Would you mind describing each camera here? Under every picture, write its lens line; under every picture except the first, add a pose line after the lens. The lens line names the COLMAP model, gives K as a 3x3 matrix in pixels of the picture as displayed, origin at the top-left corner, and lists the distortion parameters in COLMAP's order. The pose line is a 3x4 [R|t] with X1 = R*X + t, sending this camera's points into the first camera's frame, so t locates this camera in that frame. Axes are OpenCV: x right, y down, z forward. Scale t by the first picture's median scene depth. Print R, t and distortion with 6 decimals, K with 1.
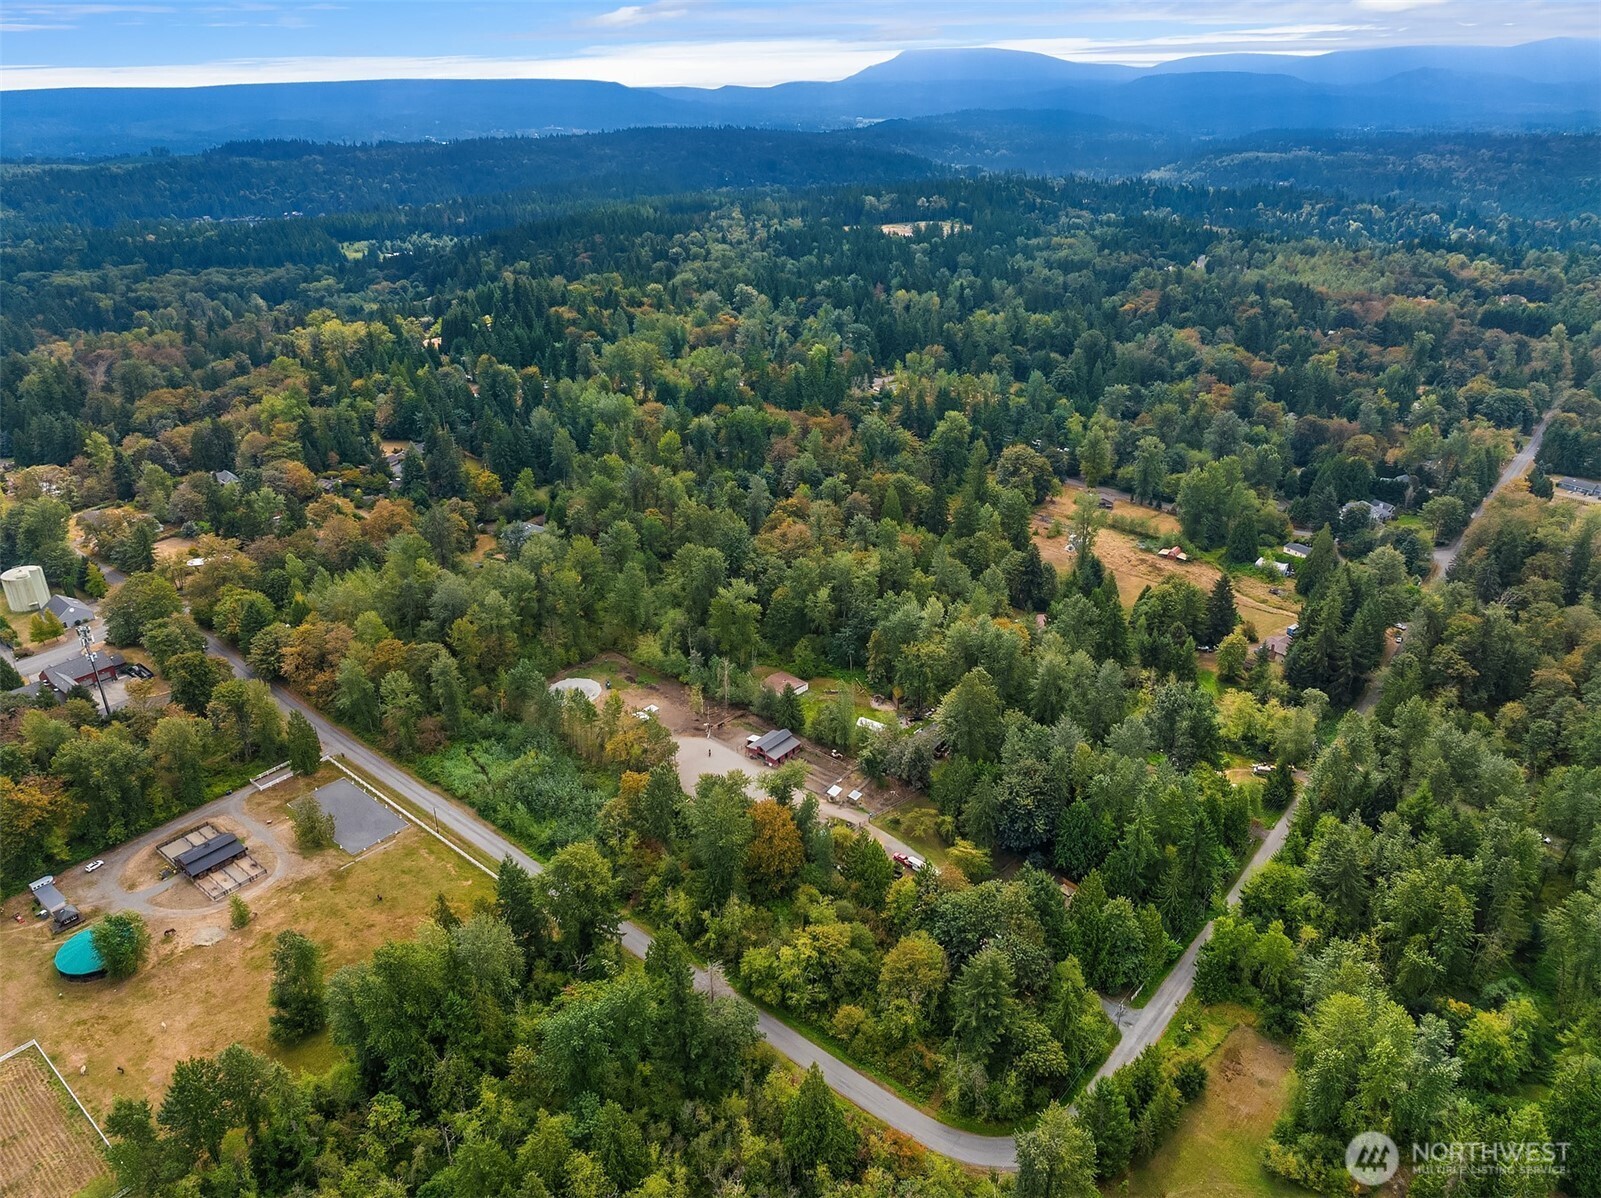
lens RADIAL K [[1139.9, 0, 812.5], [0, 1139.9, 595.5], [0, 0, 1]] dist [-0.057077, 0.036678]
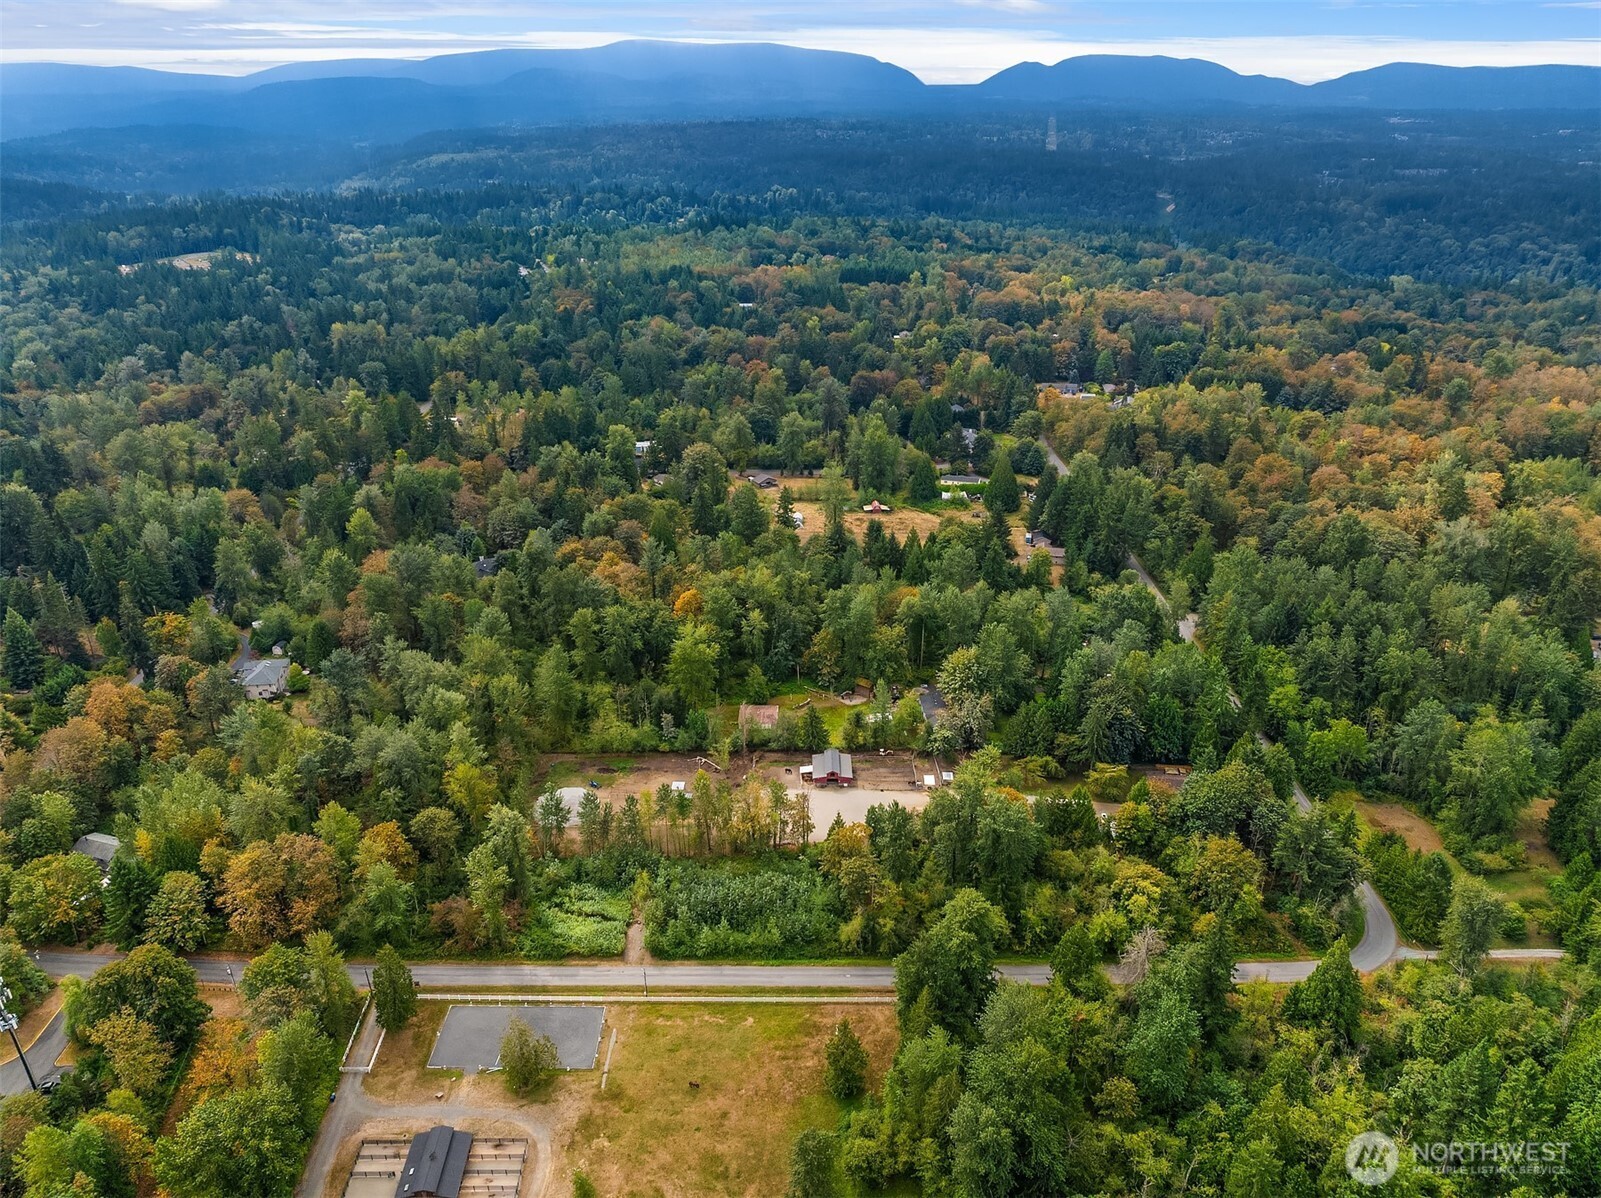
lens RADIAL K [[1139.9, 0, 812.5], [0, 1139.9, 595.5], [0, 0, 1]] dist [-0.057077, 0.036678]
pose [[0.765793, -0.275355, 0.581154, -0.599908], [0.277359, 0.956743, 0.087833, -0.104668], [-0.580200, 0.093926, 0.809040, 0.217704]]
